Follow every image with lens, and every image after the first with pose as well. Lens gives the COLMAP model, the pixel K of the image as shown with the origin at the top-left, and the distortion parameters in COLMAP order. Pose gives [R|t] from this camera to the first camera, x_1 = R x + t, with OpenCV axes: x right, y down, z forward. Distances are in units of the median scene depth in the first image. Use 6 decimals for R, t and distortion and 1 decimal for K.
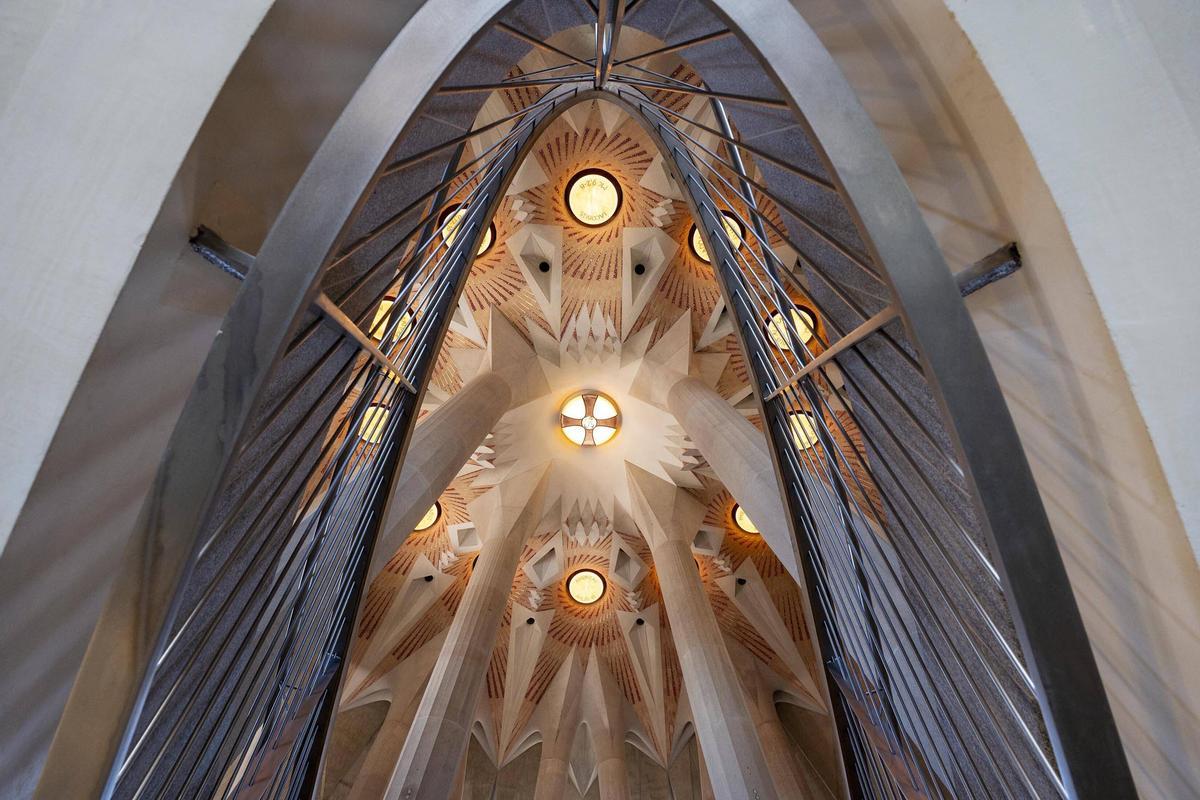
lens RADIAL K [[487.0, 0, 595.9], [0, 487.0, 391.1], [0, 0, 1]] dist [-0.031802, 0.003505]
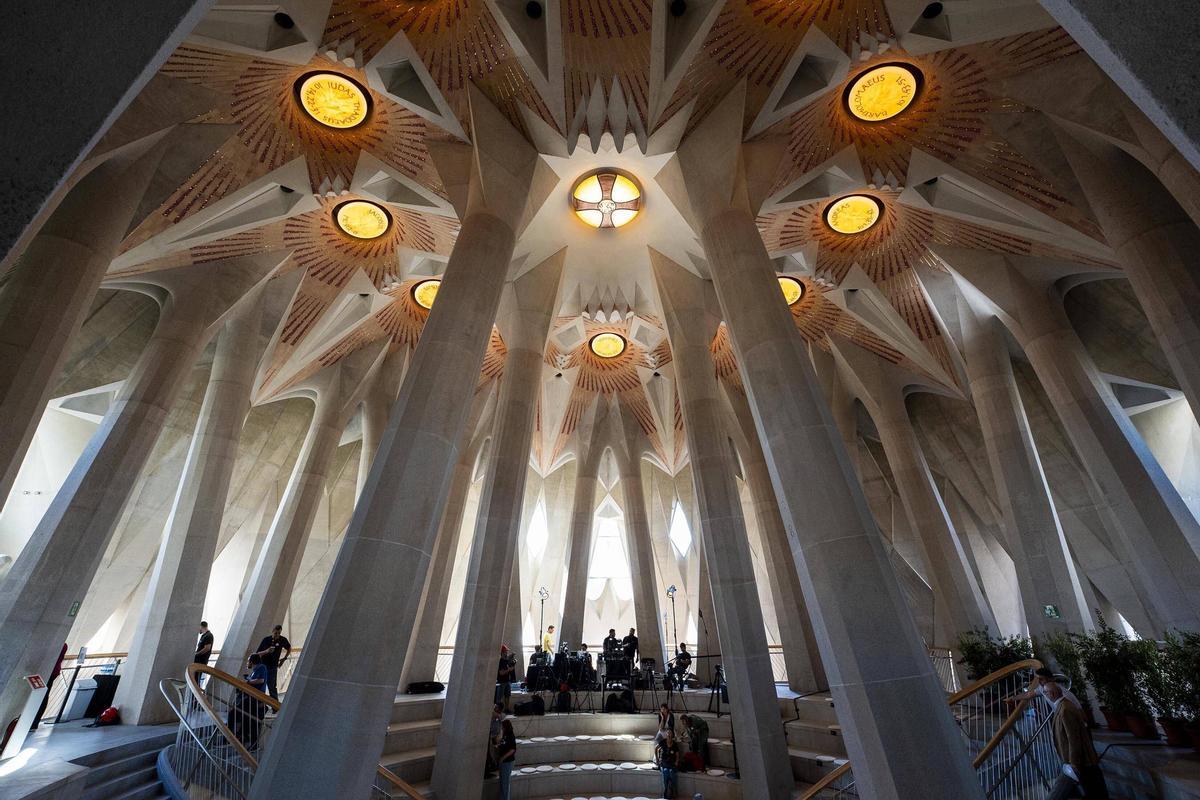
lens RADIAL K [[487.0, 0, 598.9], [0, 487.0, 401.6], [0, 0, 1]] dist [-0.031802, 0.003505]
pose [[-0.040632, -0.408689, -0.911769, 0.623315], [0.915542, 0.350232, -0.197787, 0.341222], [0.400164, -0.842800, 0.359941, 0.402767]]
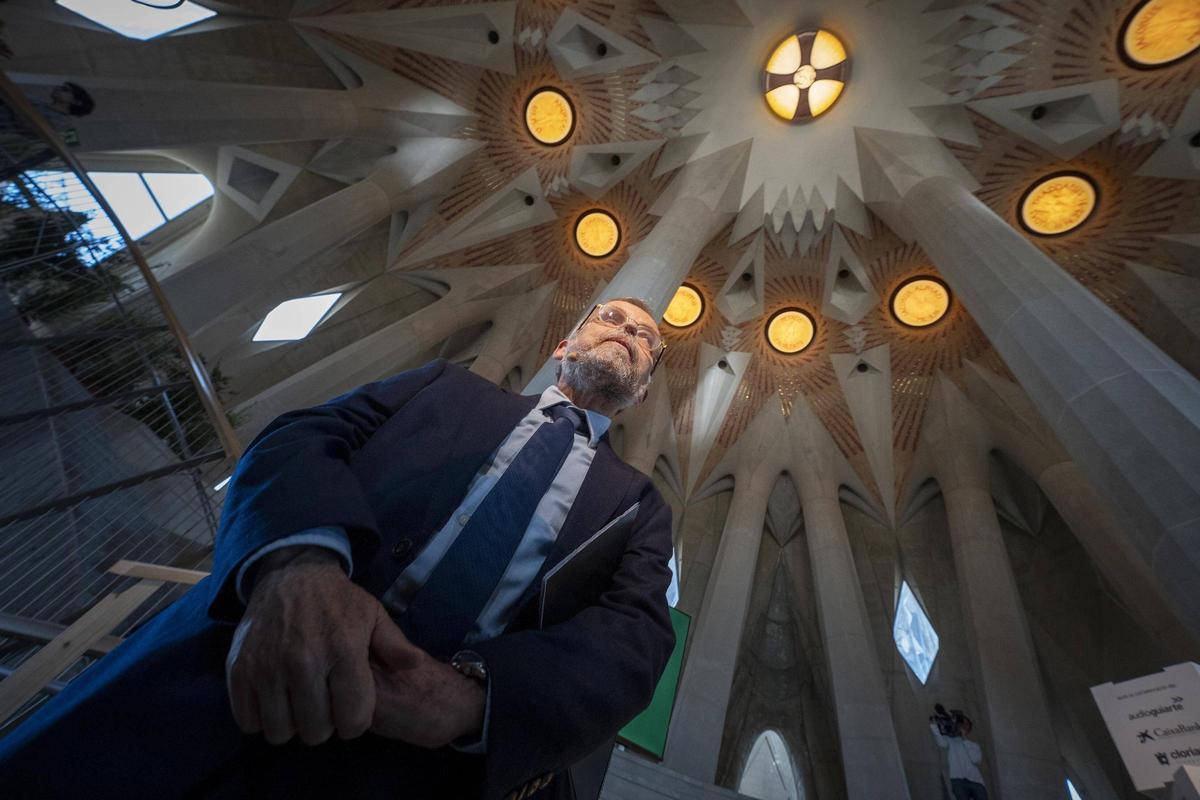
lens RADIAL K [[487.0, 0, 599.5], [0, 487.0, 400.9], [0, 0, 1]] dist [-0.031802, 0.003505]
pose [[0.171092, 0.832729, 0.526584, -0.039773], [-0.980420, 0.196781, 0.007362, 0.471485], [-0.097491, -0.517533, 0.850091, 0.144449]]
